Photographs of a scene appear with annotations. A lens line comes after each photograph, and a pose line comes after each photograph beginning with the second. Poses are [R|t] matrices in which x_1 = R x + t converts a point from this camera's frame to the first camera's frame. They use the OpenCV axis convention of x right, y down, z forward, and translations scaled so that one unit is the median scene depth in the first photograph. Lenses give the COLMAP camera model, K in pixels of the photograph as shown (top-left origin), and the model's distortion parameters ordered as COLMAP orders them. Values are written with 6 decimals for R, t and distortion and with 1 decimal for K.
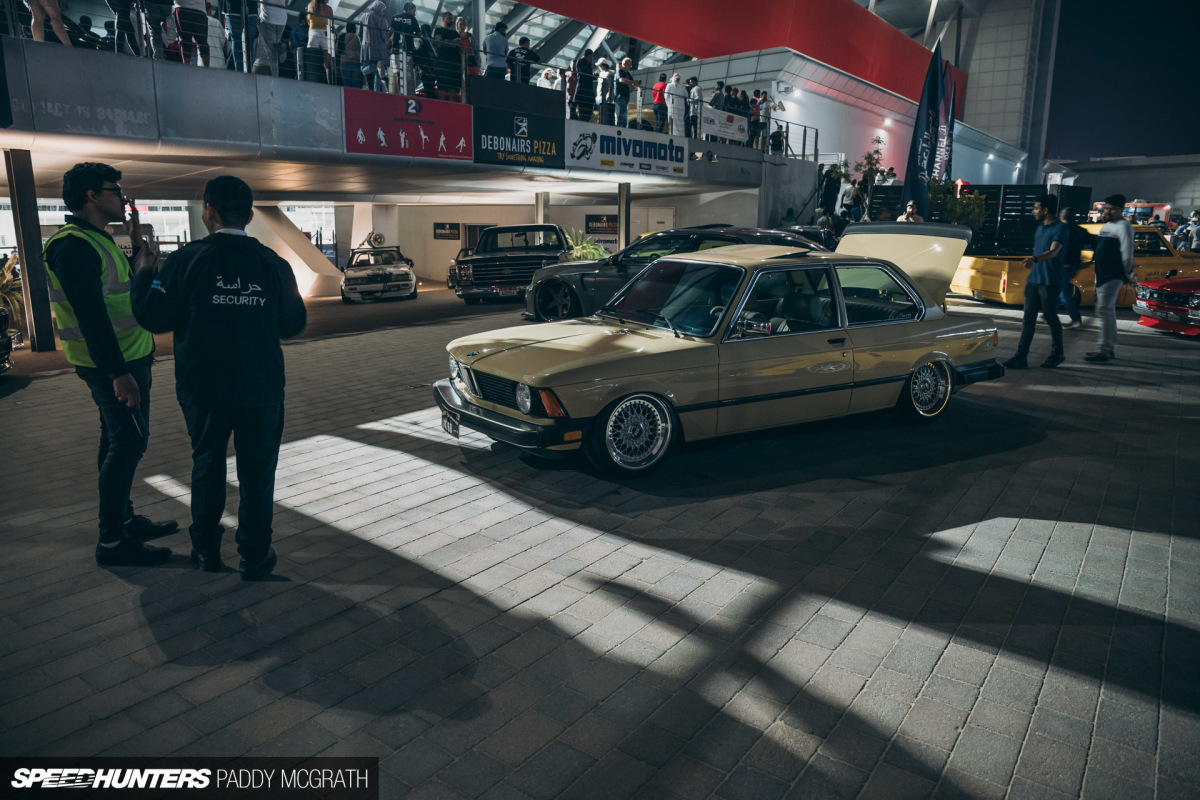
lens RADIAL K [[781.8, 0, 597.8], [0, 781.8, 396.1], [0, 0, 1]] dist [-0.068463, 0.019482]
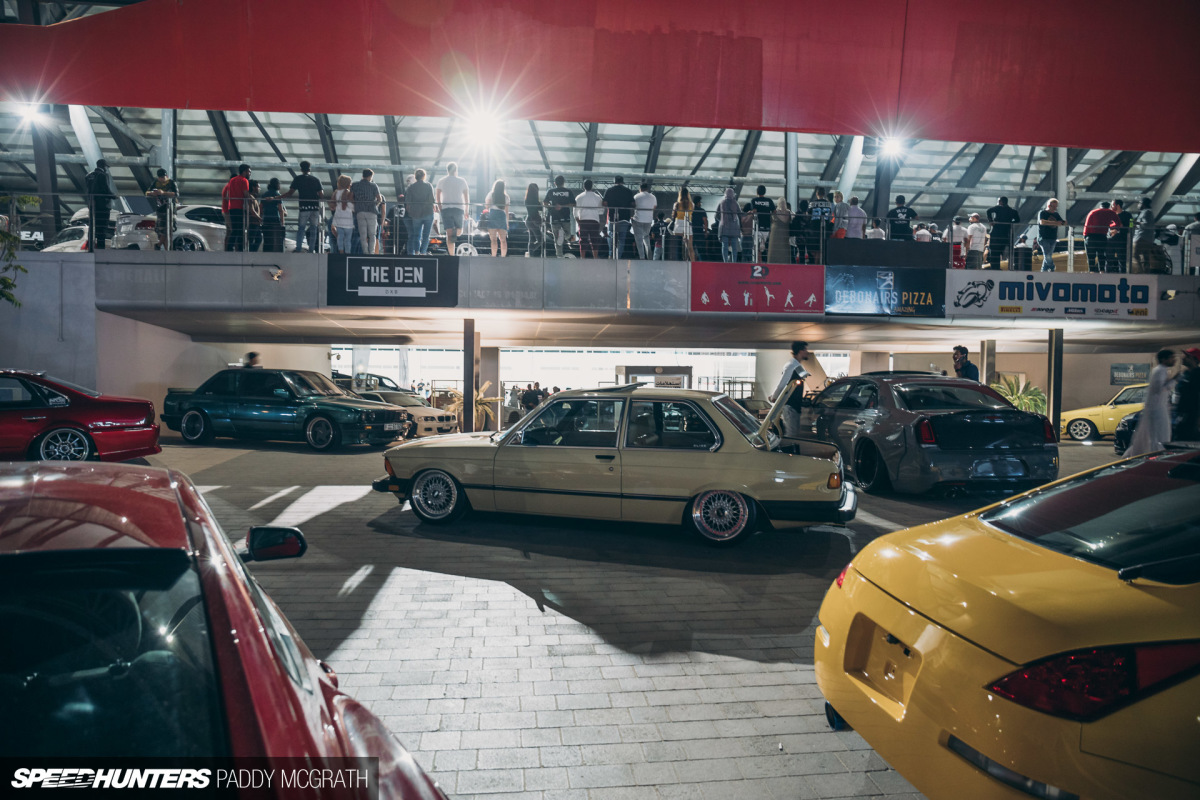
lens RADIAL K [[781.8, 0, 593.8], [0, 781.8, 395.4], [0, 0, 1]] dist [-0.068463, 0.019482]
pose [[0.698678, 0.035049, -0.714577, 0.354279], [-0.166337, 0.979387, -0.114599, -0.006068], [0.695831, 0.198929, 0.690106, 0.024975]]
